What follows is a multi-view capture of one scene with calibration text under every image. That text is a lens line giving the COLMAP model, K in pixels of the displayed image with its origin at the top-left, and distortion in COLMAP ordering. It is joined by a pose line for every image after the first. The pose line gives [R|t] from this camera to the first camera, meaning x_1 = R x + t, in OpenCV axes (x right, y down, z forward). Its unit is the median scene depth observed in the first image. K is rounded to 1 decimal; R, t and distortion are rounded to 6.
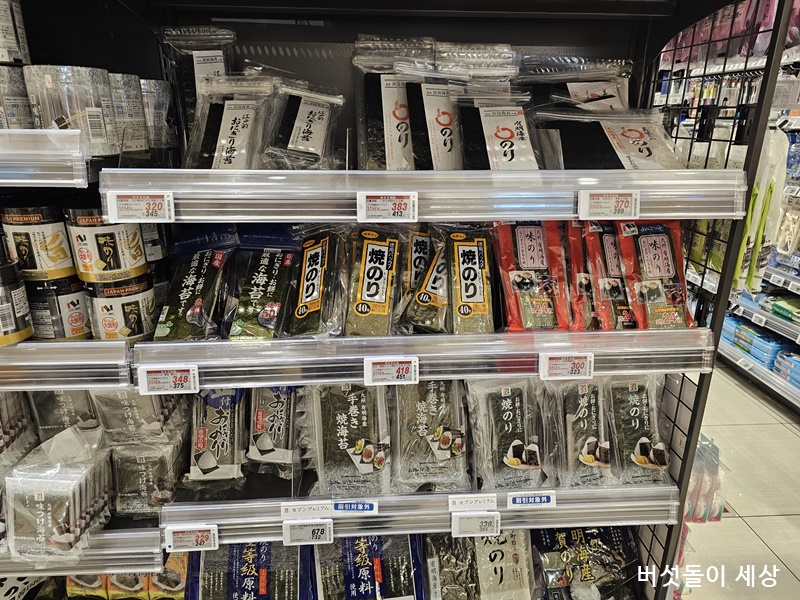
lens RADIAL K [[541.2, 0, 415.9], [0, 541.2, 303.3], [0, 0, 1]] dist [0.022256, -0.036498]
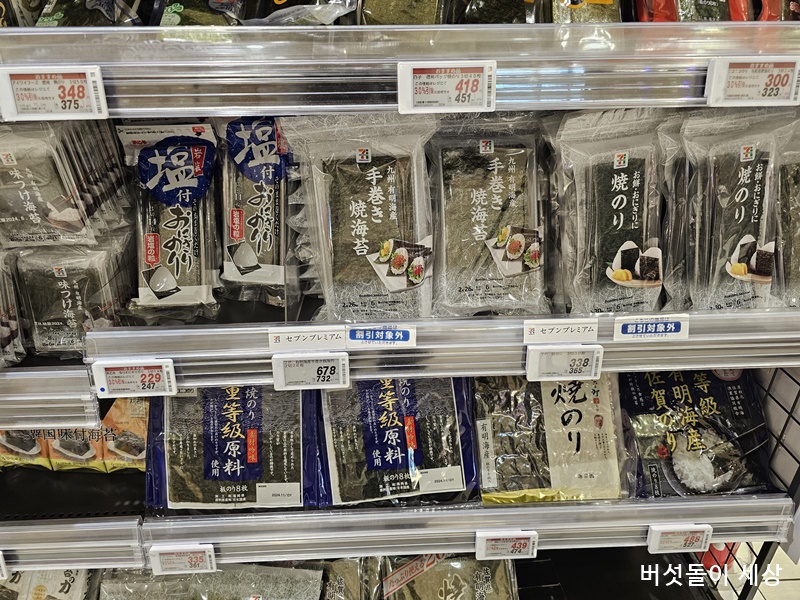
lens RADIAL K [[541.2, 0, 415.9], [0, 541.2, 303.3], [0, 0, 1]] dist [0.022256, -0.036498]
pose [[0.999901, 0.004760, -0.013212, -0.058081], [-0.002397, 0.984857, 0.173355, 0.210004], [0.013837, -0.173306, 0.984771, 0.341400]]
